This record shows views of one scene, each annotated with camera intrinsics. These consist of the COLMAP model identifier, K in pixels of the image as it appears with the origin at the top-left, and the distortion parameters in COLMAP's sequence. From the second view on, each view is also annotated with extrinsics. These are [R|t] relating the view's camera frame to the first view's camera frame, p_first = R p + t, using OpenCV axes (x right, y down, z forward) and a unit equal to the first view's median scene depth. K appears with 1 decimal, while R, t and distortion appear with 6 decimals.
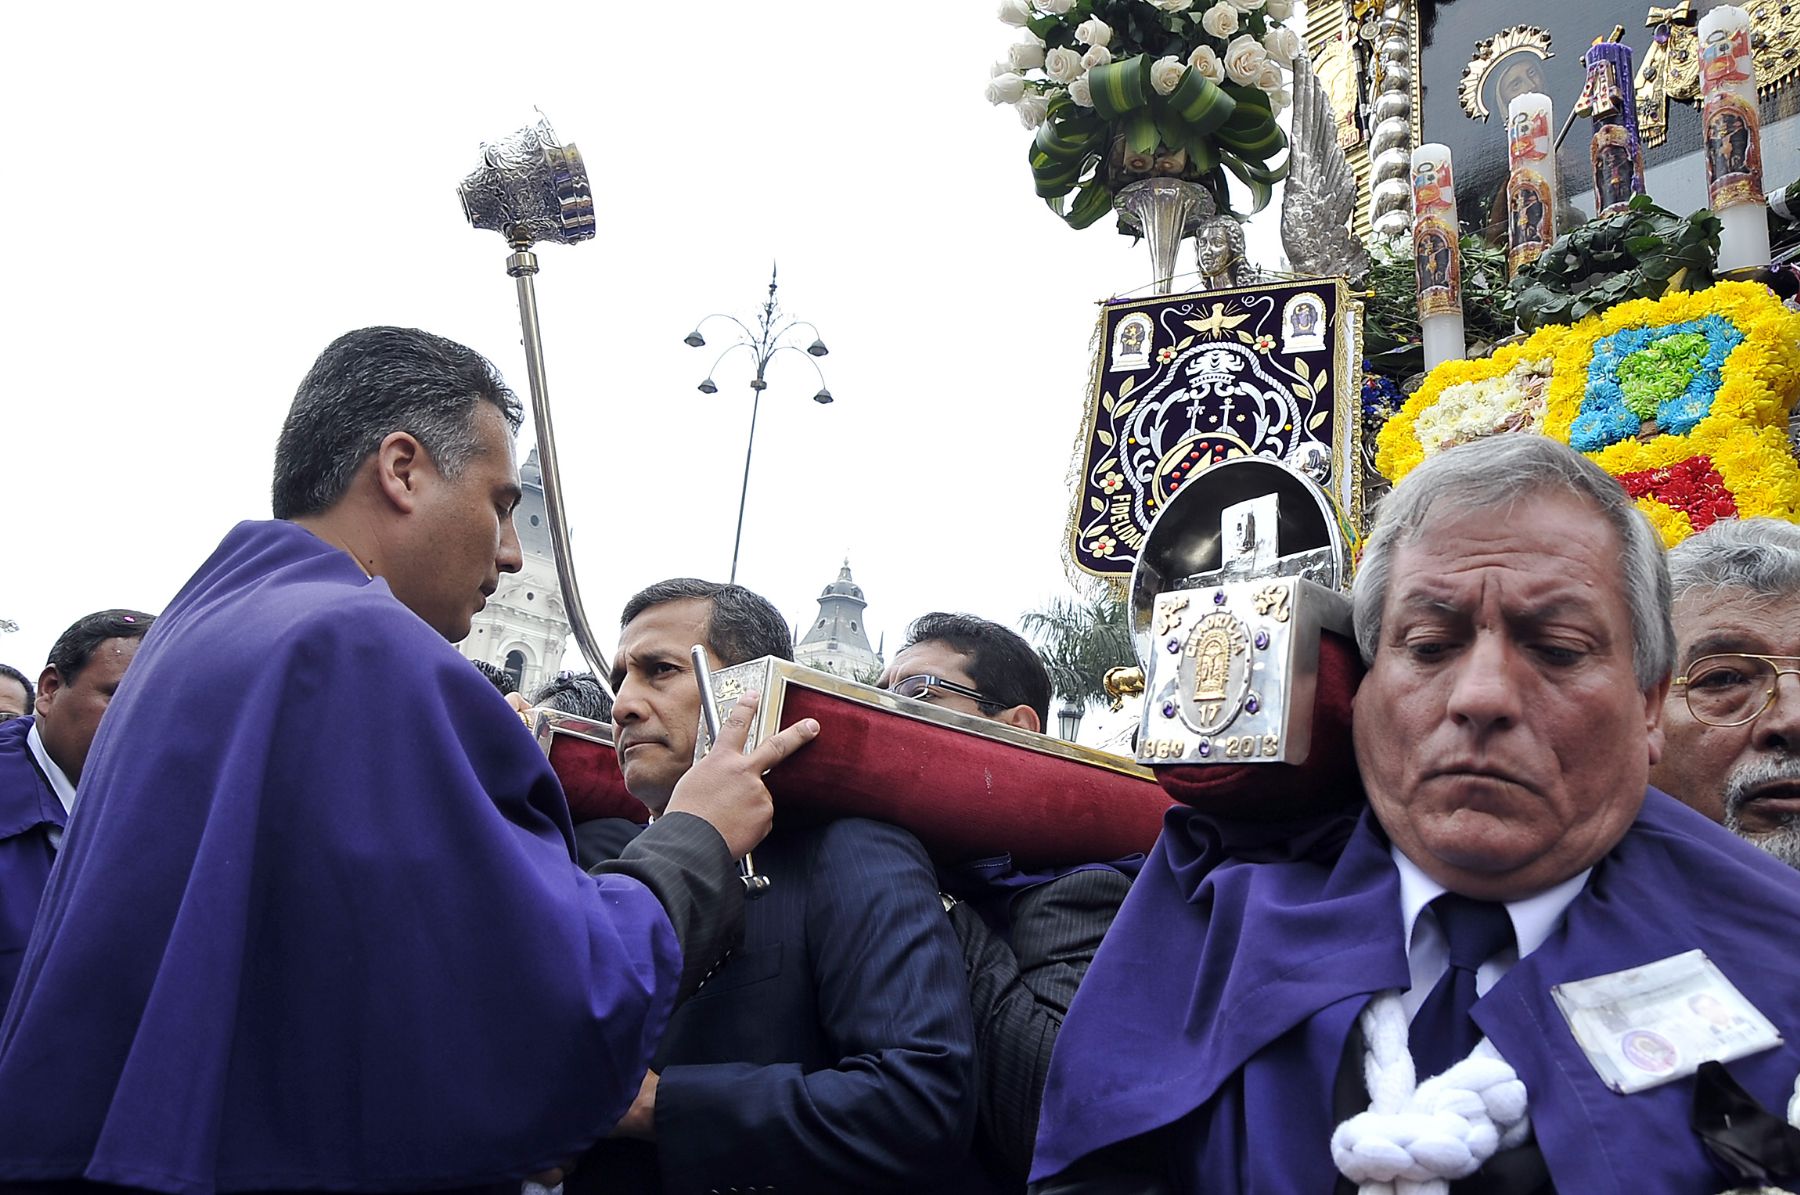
lens RADIAL K [[1402.4, 0, 894.1], [0, 1402.4, 563.3], [0, 0, 1]] dist [-0.149509, 0.121903]
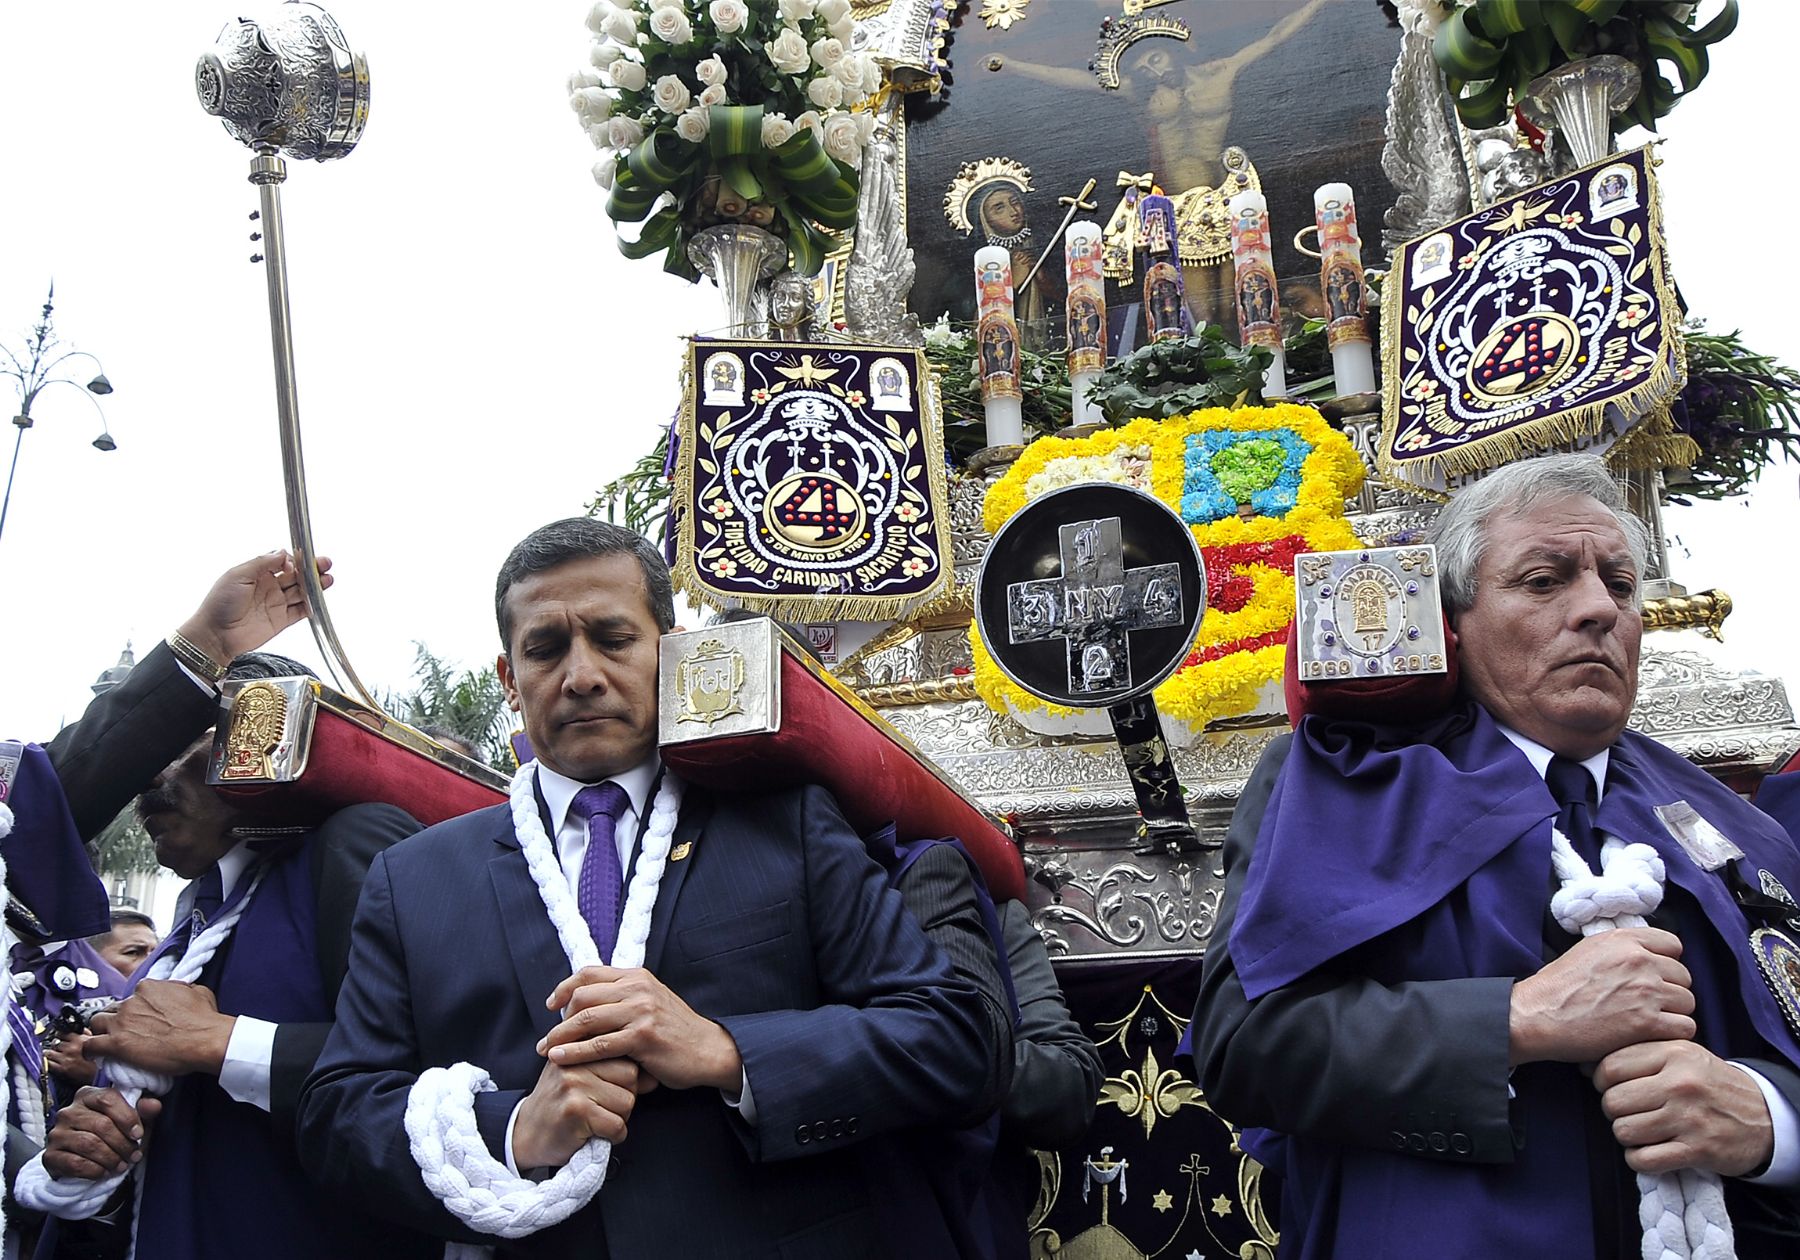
lens RADIAL K [[1528.1, 0, 761.3], [0, 1528.1, 629.5], [0, 0, 1]] dist [-0.139803, 0.008208]
pose [[0.868515, 0.089645, 0.487488, -0.360359], [-0.080677, 0.995961, -0.039413, 0.073011], [-0.489052, -0.005099, 0.872240, 0.006650]]
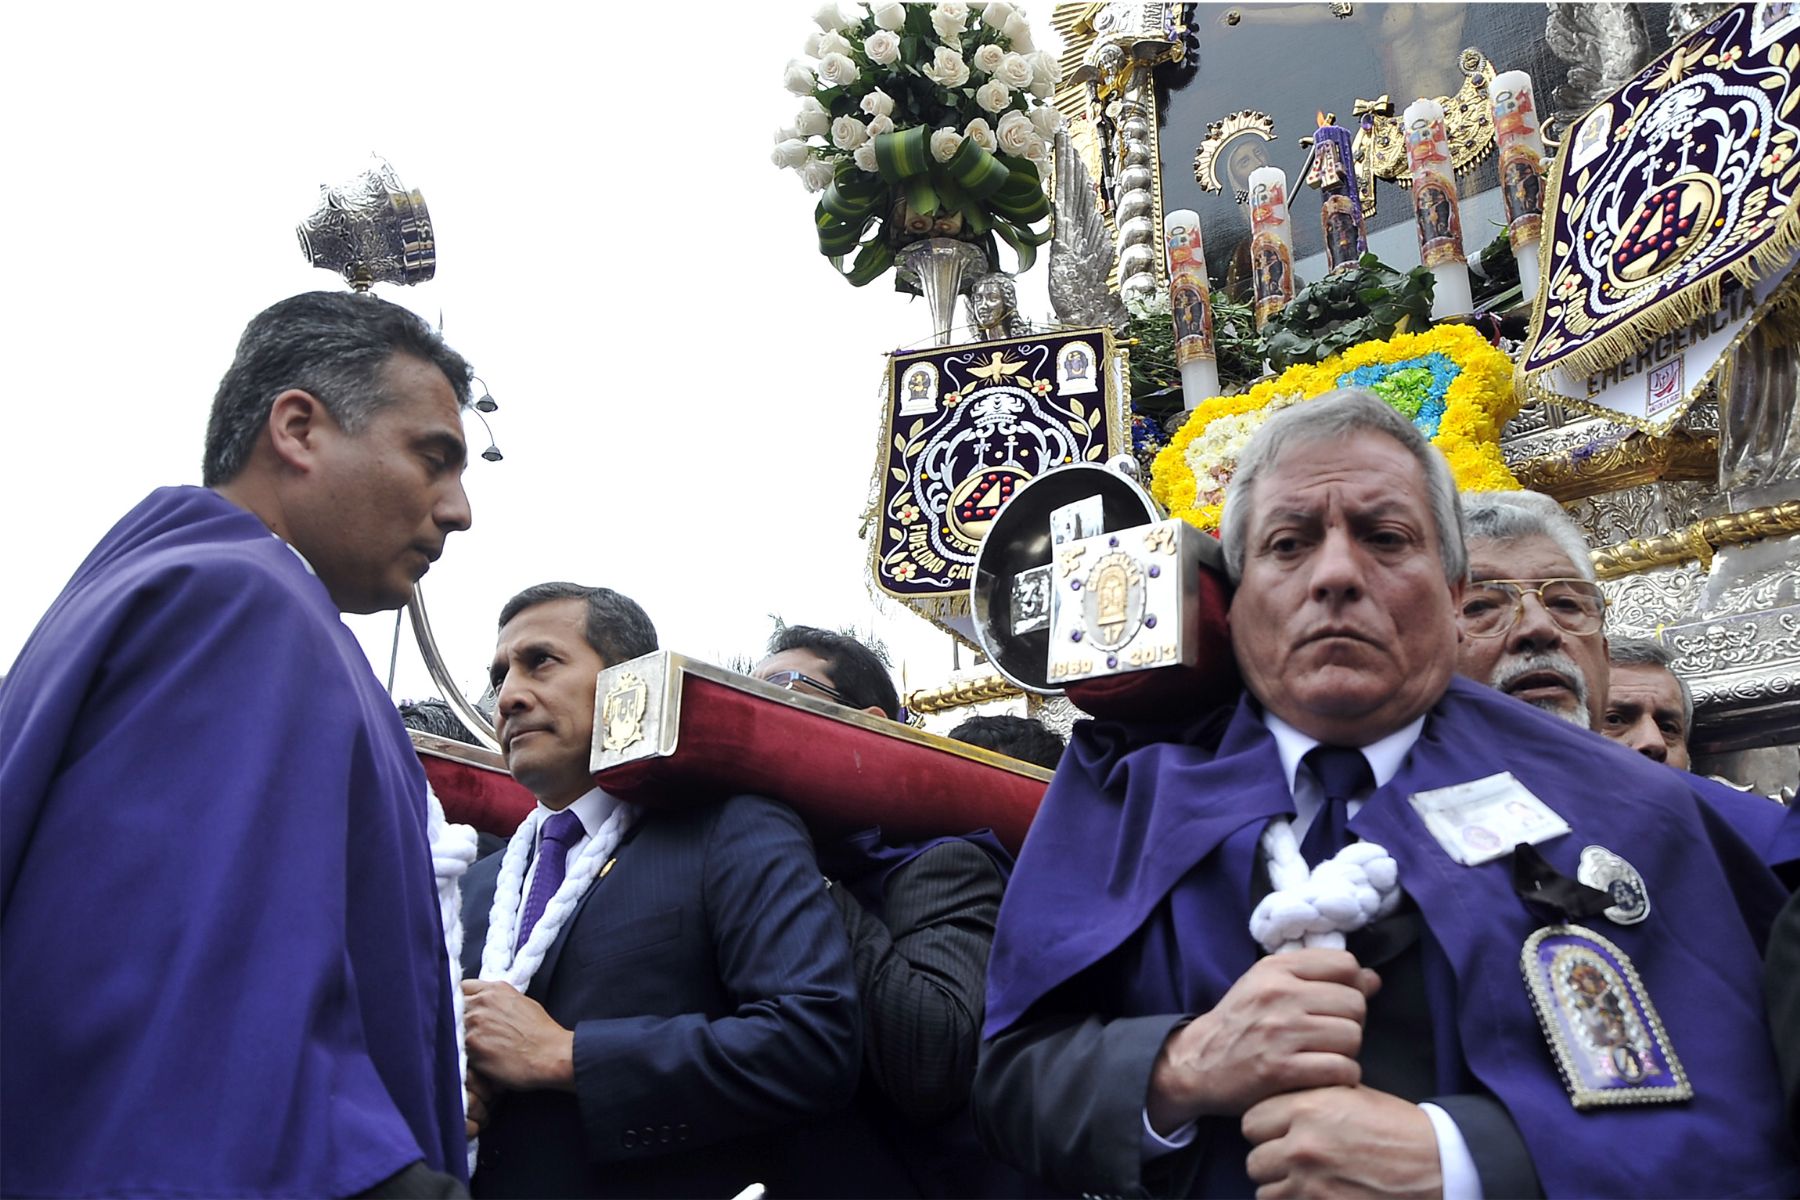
lens RADIAL K [[1419.7, 0, 841.7], [0, 1419.7, 556.1], [0, 0, 1]] dist [-0.115621, 0.031851]
pose [[0.986067, -0.012646, 0.165868, -0.078616], [0.022783, 0.997977, -0.059353, 0.039108], [-0.164782, 0.062305, 0.984360, -0.073237]]
